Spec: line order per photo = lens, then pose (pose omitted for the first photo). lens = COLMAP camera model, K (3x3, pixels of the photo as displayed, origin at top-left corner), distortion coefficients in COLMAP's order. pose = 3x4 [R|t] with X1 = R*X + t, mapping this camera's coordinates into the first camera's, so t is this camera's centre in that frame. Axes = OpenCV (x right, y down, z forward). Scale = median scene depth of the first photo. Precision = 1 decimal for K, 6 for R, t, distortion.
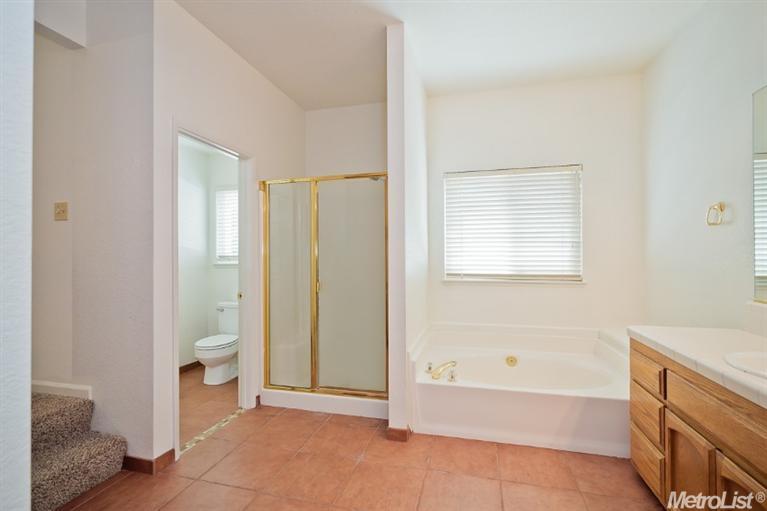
lens RADIAL K [[352.3, 0, 377.5], [0, 352.3, 252.8], [0, 0, 1]] dist [-0.000502, -0.000308]
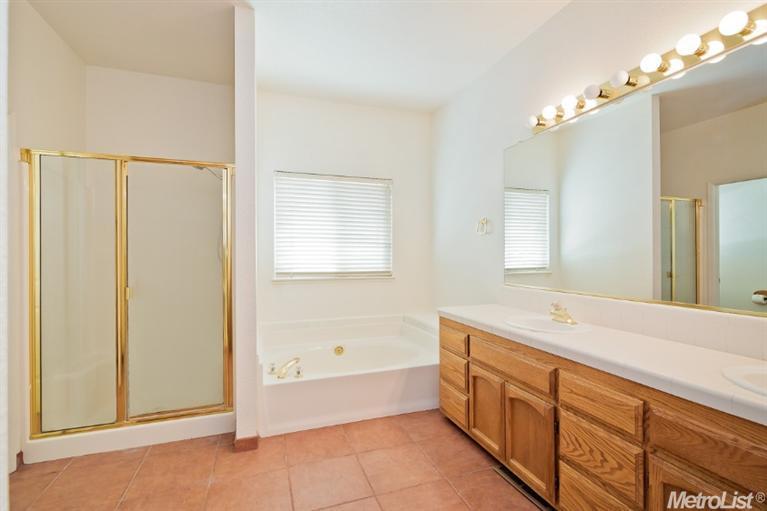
lens RADIAL K [[352.3, 0, 384.1], [0, 352.3, 252.7], [0, 0, 1]] dist [-0.000502, -0.000308]
pose [[0.830196, 0.004874, 0.557451, -0.158822], [-0.005822, 0.999983, -0.000072, 0.000750], [-0.557442, -0.003185, 0.830210, 0.011300]]
